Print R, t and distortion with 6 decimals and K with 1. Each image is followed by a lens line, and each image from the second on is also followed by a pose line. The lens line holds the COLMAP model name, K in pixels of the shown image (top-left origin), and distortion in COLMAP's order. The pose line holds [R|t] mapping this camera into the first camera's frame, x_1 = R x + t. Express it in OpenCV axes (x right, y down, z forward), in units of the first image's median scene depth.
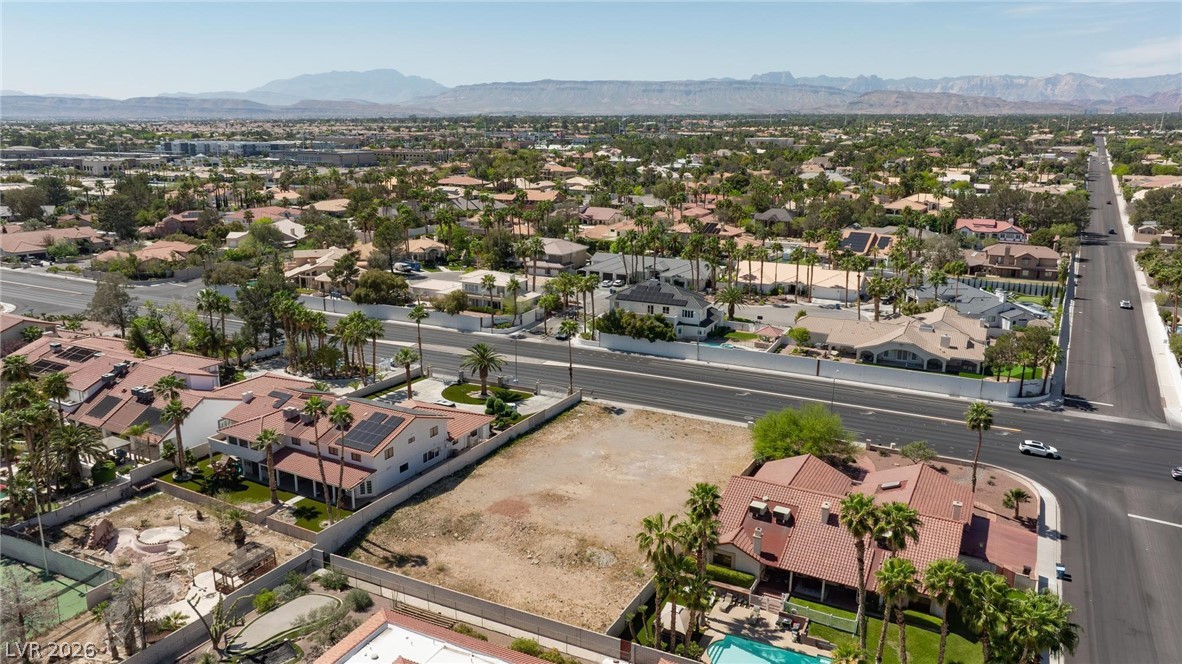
lens RADIAL K [[830.9, 0, 596.5], [0, 830.9, 329.0], [0, 0, 1]] dist [-0.033126, 0.032569]
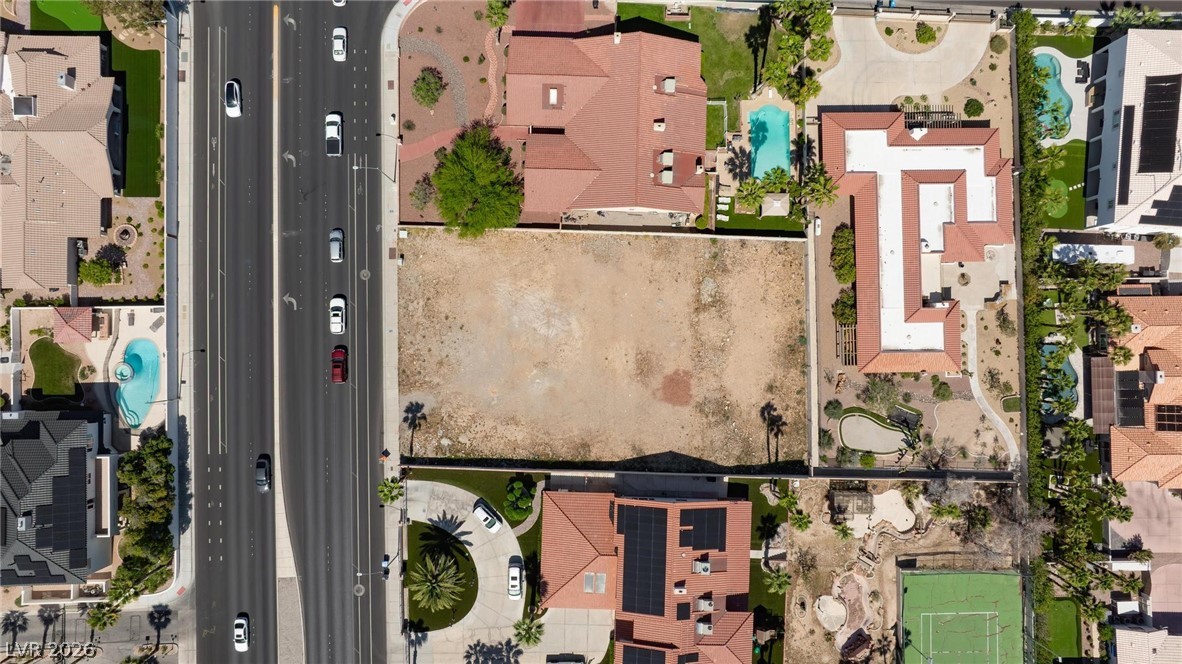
lens RADIAL K [[830.9, 0, 588.2], [0, 830.9, 325.9], [0, 0, 1]] dist [-0.033126, 0.032569]
pose [[-0.439774, -0.898106, 0.002063, 0.019137], [0.197503, -0.094469, 0.975740, -0.585818], [-0.876123, 0.429513, 0.218924, 0.488296]]
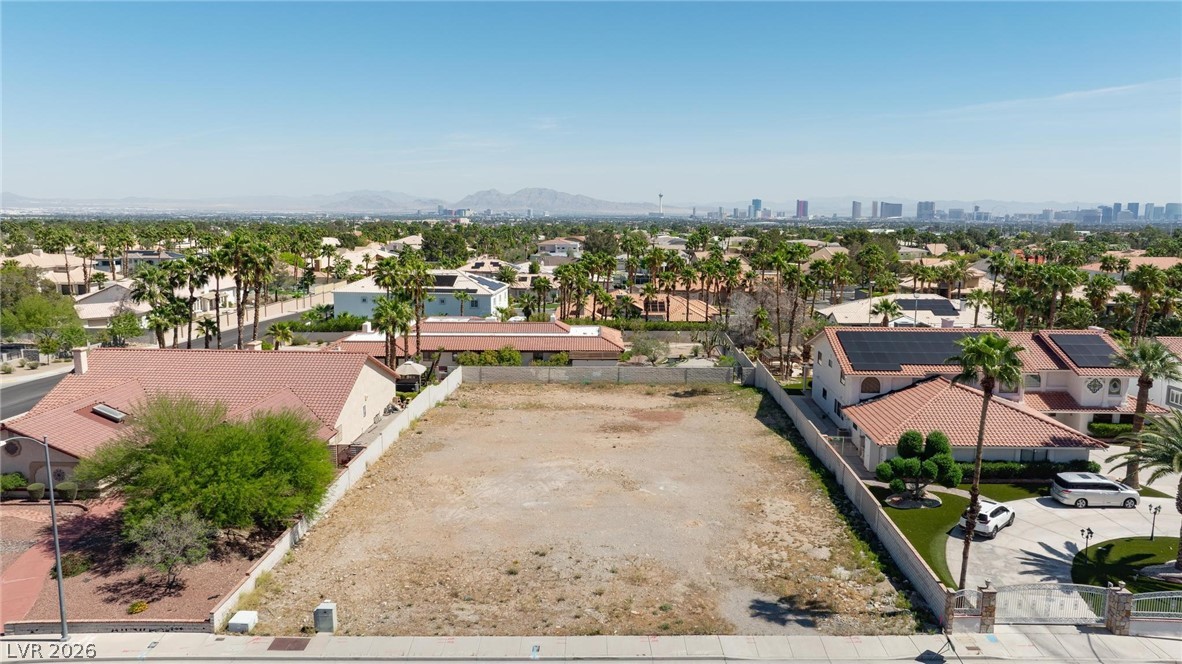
lens RADIAL K [[830.9, 0, 597.6], [0, 830.9, 336.2], [0, 0, 1]] dist [-0.033126, 0.032569]
pose [[-0.898956, 0.050981, -0.435062, 0.170700], [-0.122354, 0.924447, 0.361146, -0.077387], [0.420603, 0.377886, -0.824800, 0.958944]]
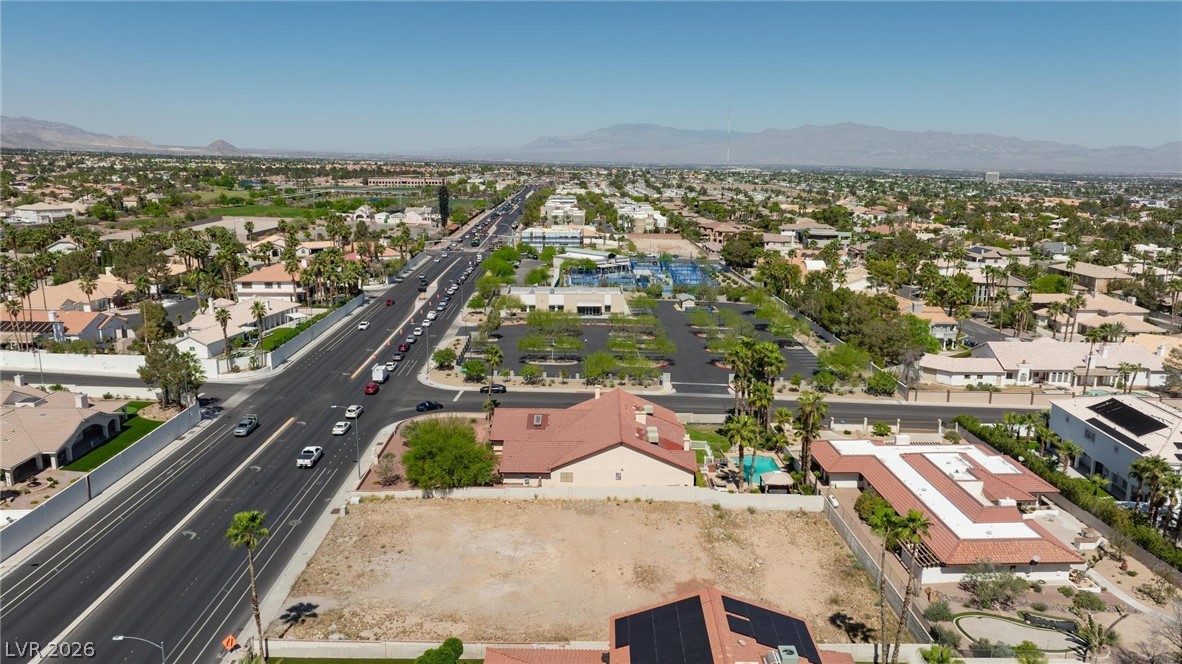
lens RADIAL K [[830.9, 0, 595.9], [0, 830.9, 326.8], [0, 0, 1]] dist [-0.033126, 0.032569]
pose [[-0.457263, -0.192475, 0.868253, -0.434381], [0.200166, 0.928974, 0.311352, -0.183425], [-0.866513, 0.316165, -0.386259, 0.795675]]
